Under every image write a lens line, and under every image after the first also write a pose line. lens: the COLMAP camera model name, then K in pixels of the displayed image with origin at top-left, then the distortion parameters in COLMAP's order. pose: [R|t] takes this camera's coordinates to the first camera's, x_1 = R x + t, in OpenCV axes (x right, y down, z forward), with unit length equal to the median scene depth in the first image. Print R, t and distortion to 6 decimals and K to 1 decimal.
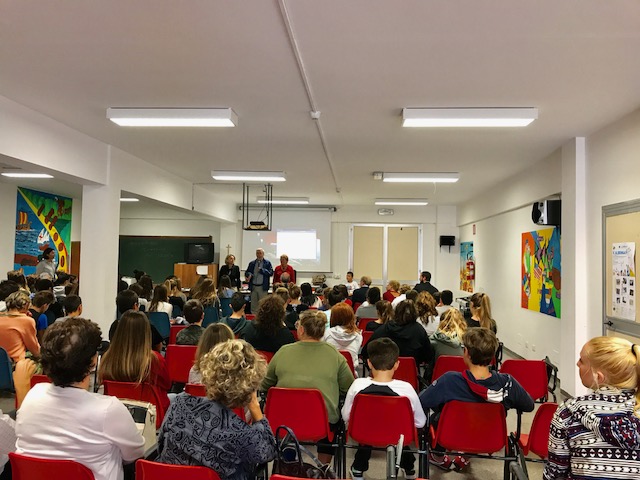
lens RADIAL K [[530.5, 0, 320.2], [0, 530.5, 240.6], [0, 0, 1]] dist [0.022687, -0.002898]
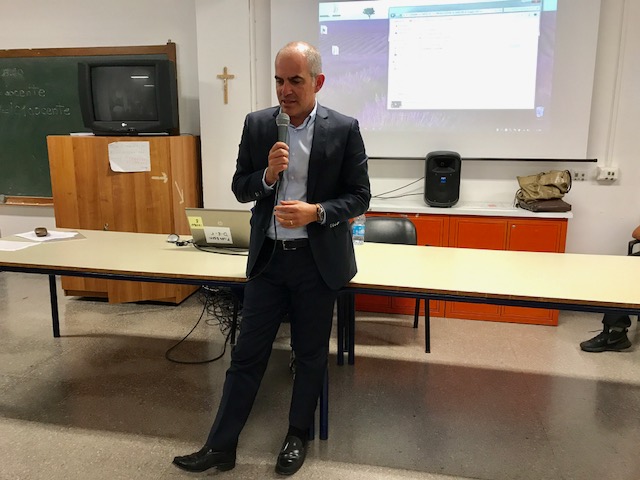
lens RADIAL K [[530.5, 0, 316.8], [0, 530.5, 236.1], [0, 0, 1]] dist [0.022687, -0.002898]
pose [[0.989955, 0.013221, -0.140762, -0.080834], [0.017986, 0.975753, 0.218136, 0.036369], [0.140232, -0.218476, 0.965714, 0.717929]]
